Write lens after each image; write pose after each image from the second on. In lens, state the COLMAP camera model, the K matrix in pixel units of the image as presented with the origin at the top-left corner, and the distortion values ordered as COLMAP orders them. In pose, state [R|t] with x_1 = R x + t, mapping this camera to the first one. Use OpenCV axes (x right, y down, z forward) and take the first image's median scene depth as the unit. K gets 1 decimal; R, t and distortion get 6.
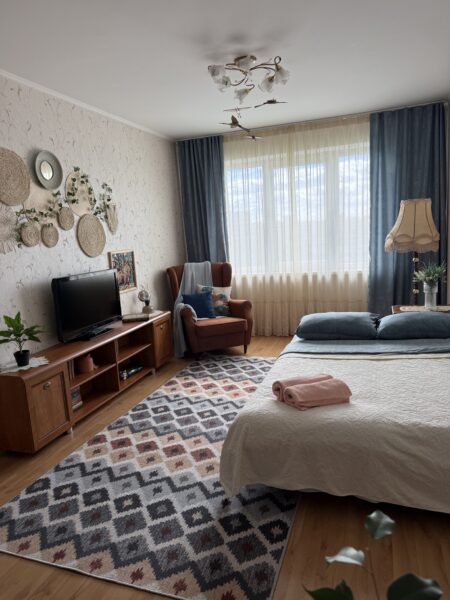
lens RADIAL K [[427.2, 0, 223.9], [0, 427.2, 313.1], [0, 0, 1]] dist [0.072531, -0.003313]
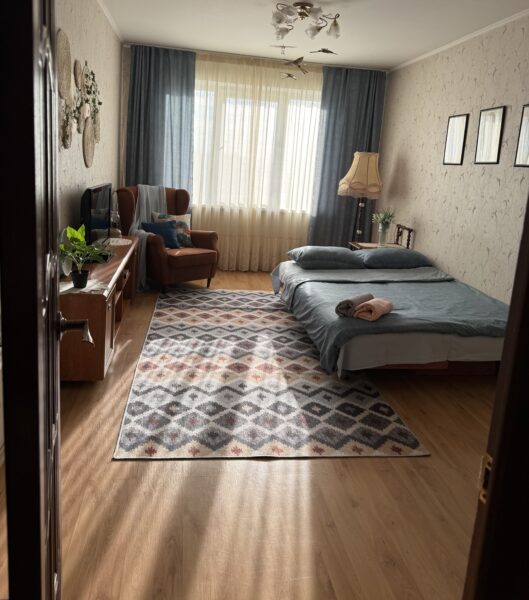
lens RADIAL K [[499.0, 0, 264.5], [0, 499.0, 282.0], [0, 0, 1]] dist [0.004342, 0.004956]
pose [[0.874286, 0.010432, 0.485298, -0.399542], [-0.034355, 0.998592, 0.040426, 0.035203], [-0.484193, -0.052016, 0.873414, -0.041737]]
